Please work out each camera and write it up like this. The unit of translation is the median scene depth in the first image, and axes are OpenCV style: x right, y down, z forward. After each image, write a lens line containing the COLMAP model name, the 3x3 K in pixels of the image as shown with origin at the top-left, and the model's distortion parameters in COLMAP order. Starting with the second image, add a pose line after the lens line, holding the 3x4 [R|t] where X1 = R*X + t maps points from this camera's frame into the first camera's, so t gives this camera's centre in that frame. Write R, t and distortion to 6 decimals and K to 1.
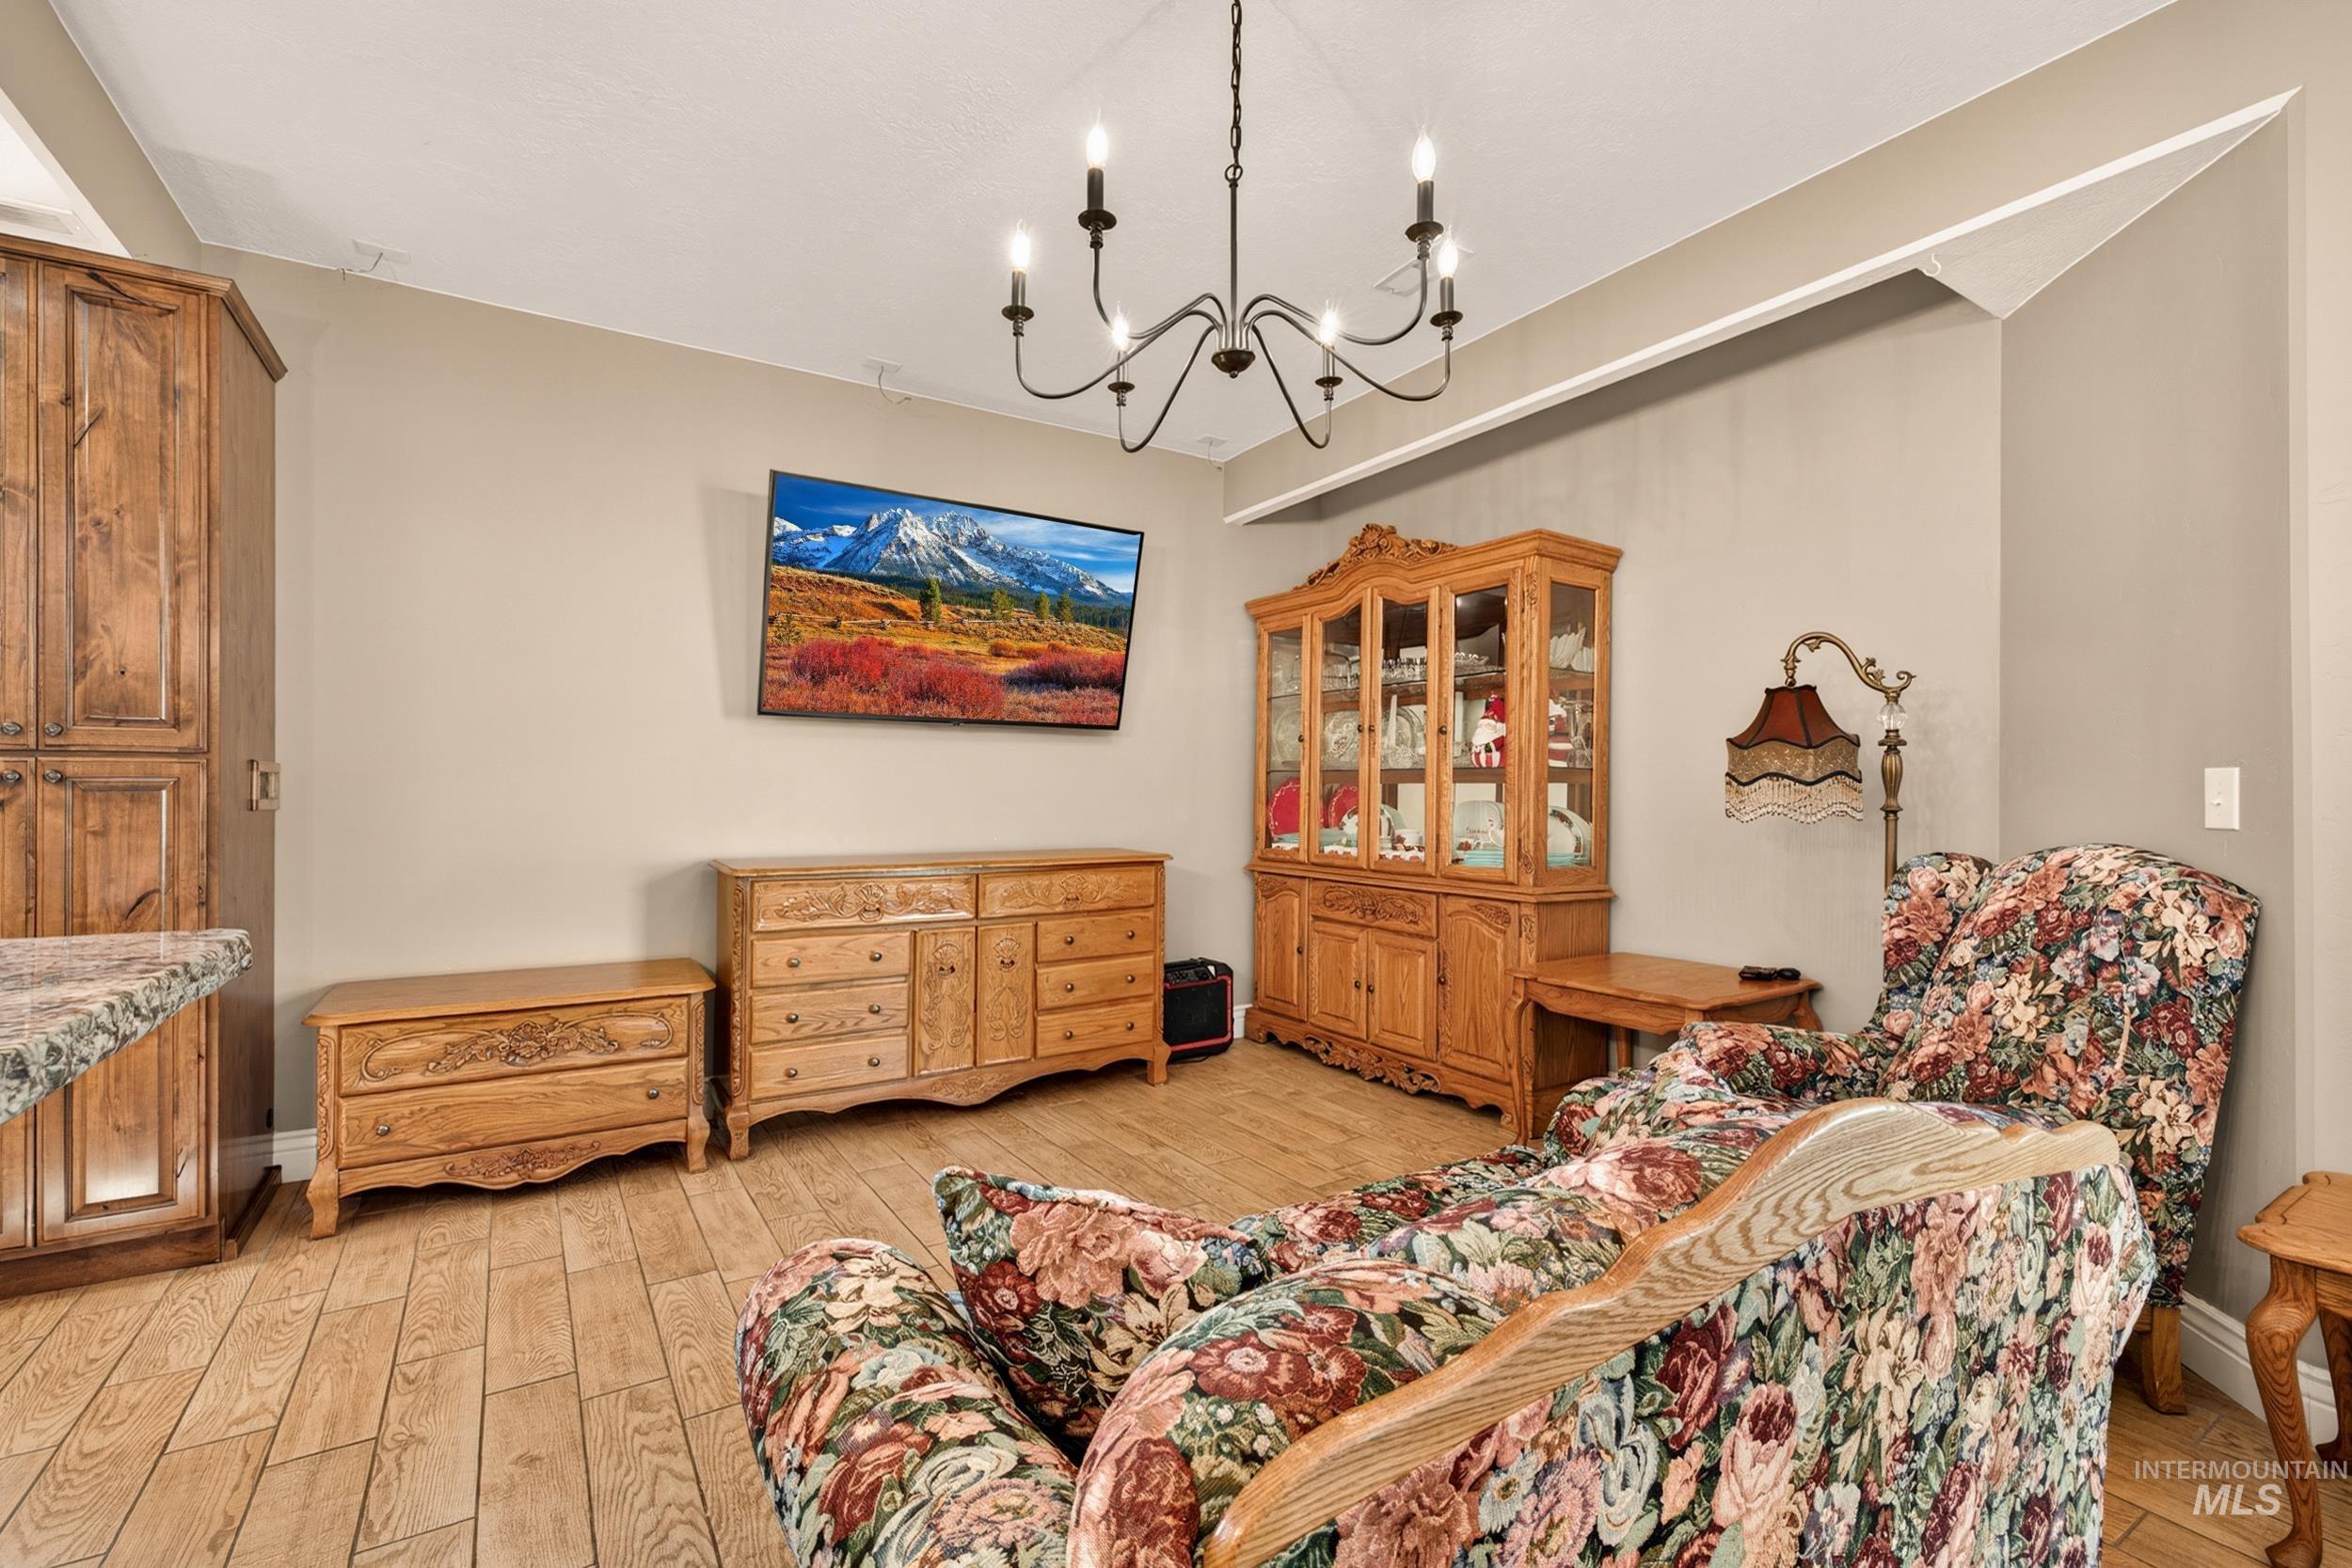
lens RADIAL K [[1005.9, 0, 1182.1], [0, 1005.9, 792.0], [0, 0, 1]] dist [-0.001981, -0.000129]
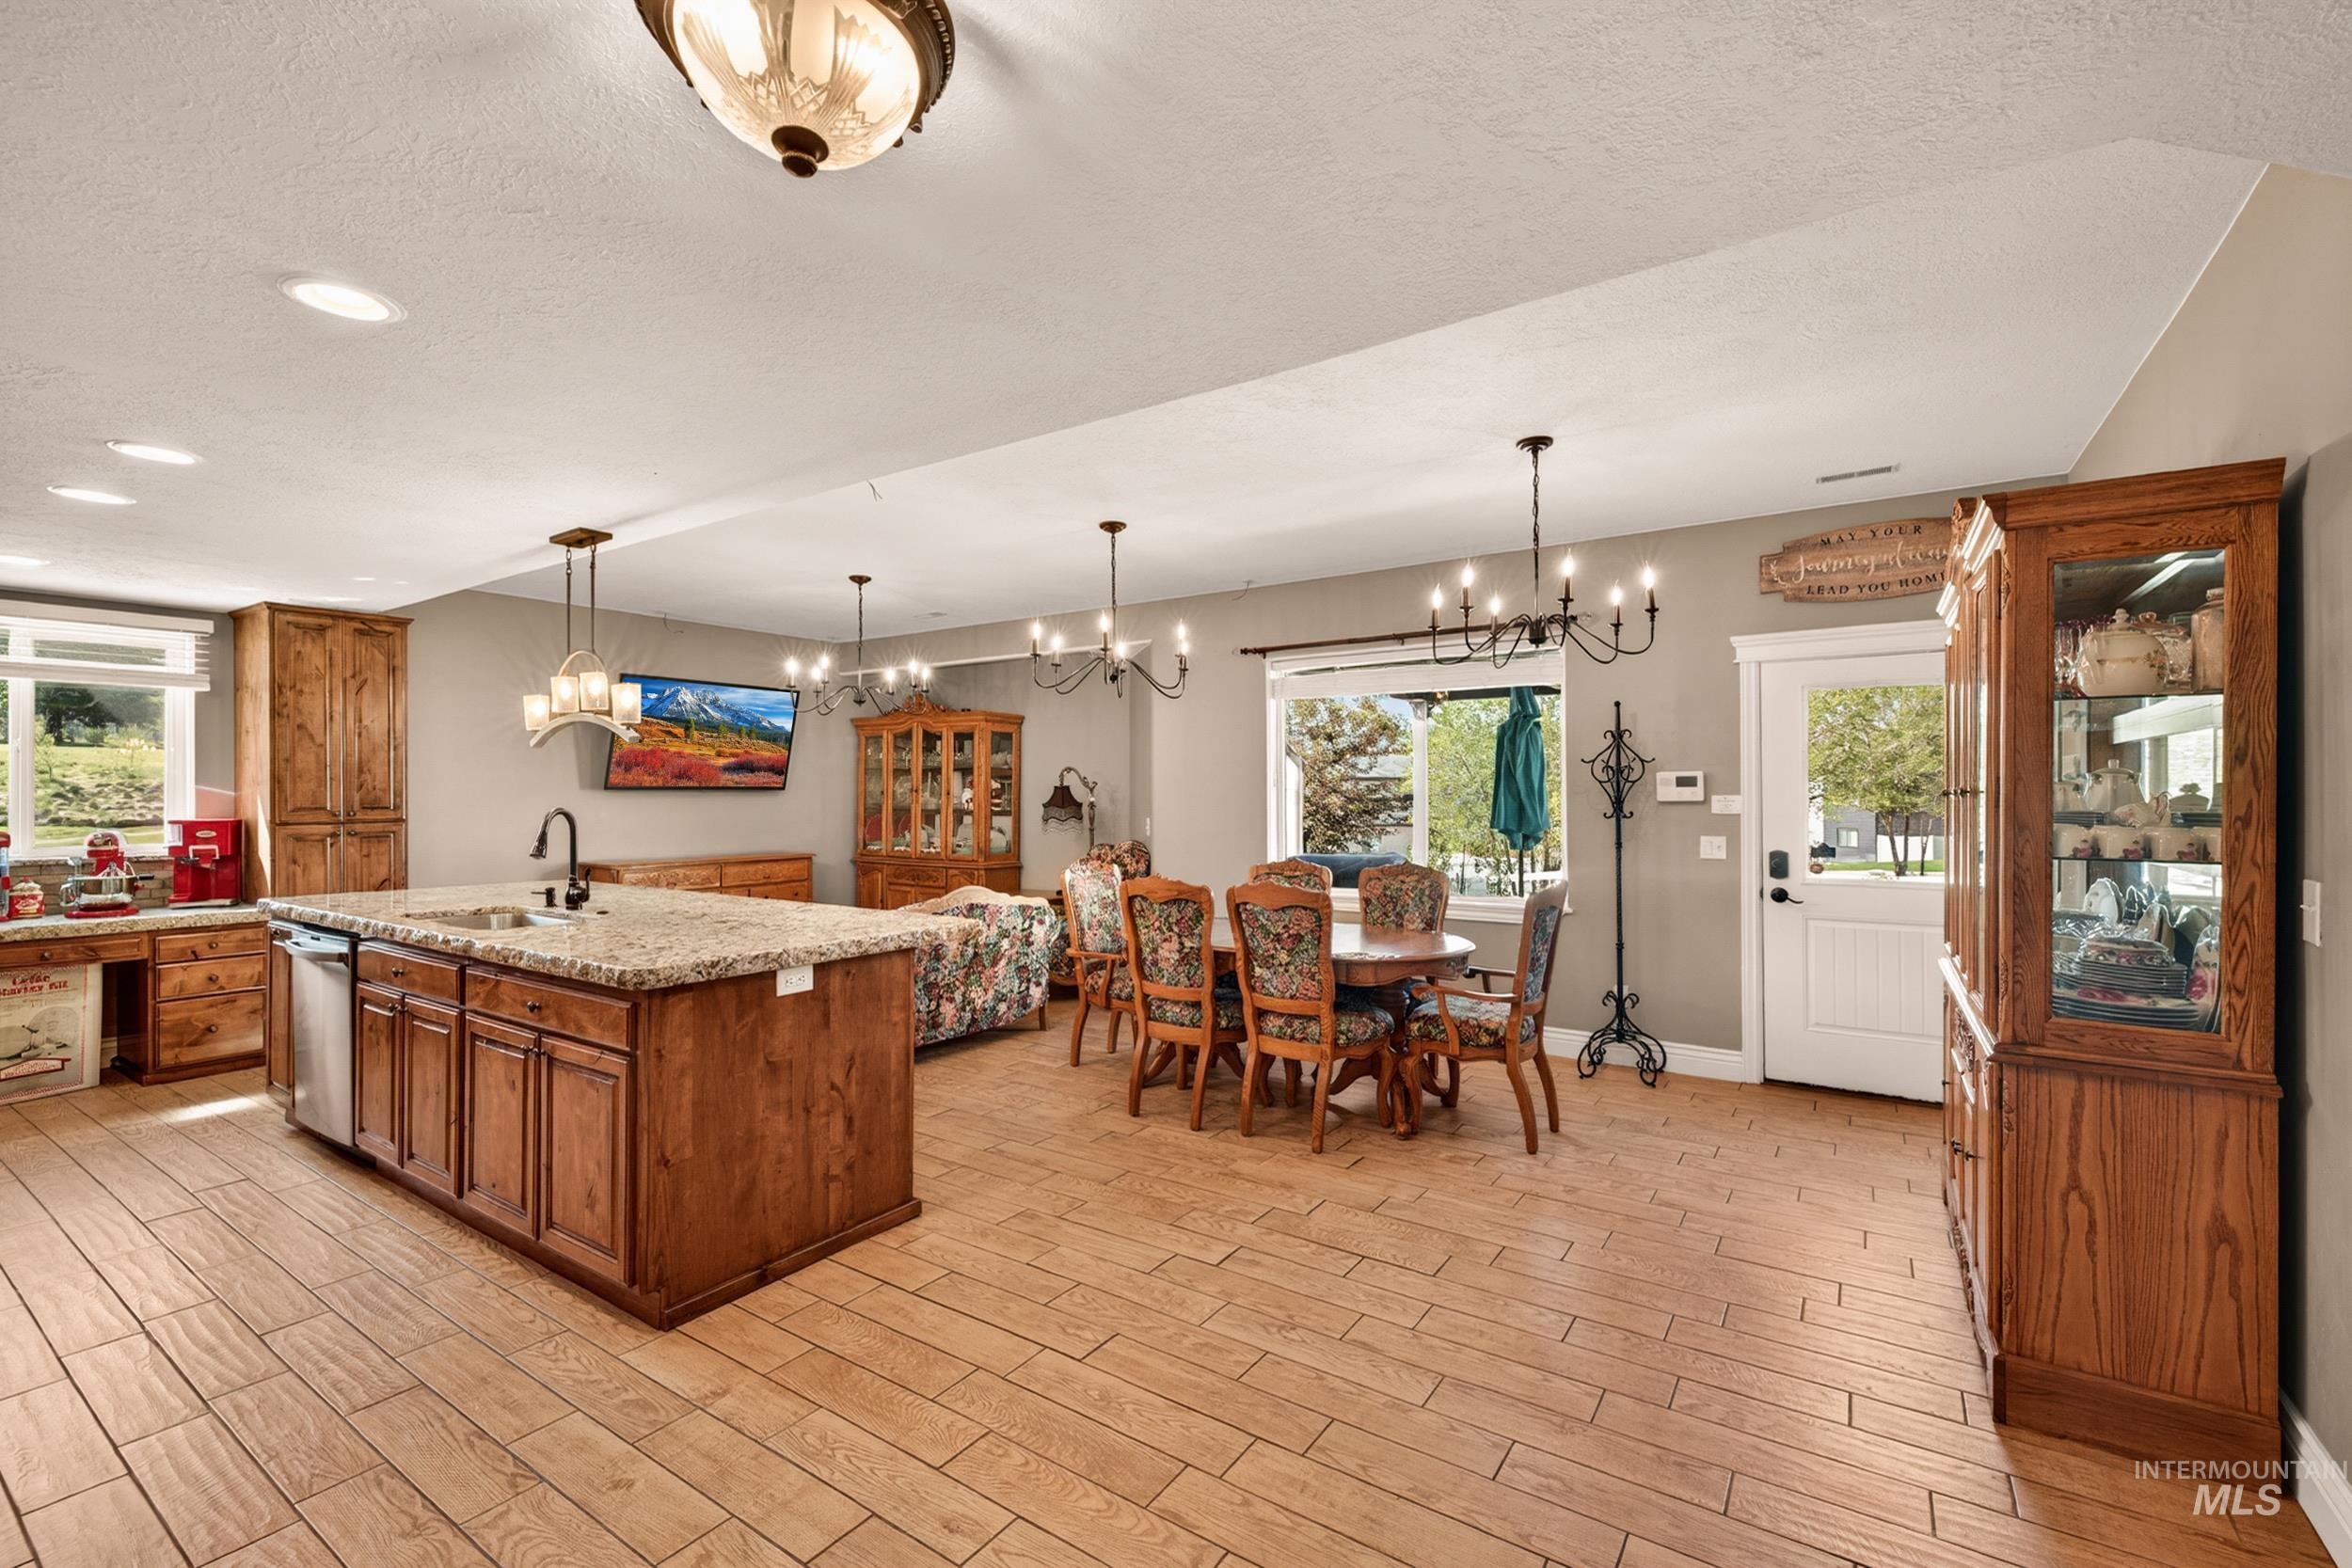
lens RADIAL K [[1005.9, 0, 1184.0], [0, 1005.9, 794.1], [0, 0, 1]] dist [-0.001981, -0.000129]
pose [[0.918116, -0.005824, 0.396269, -0.138846], [0.005666, 0.999983, 0.001569, -0.059934], [-0.396271, 0.000805, 0.918133, -1.223967]]
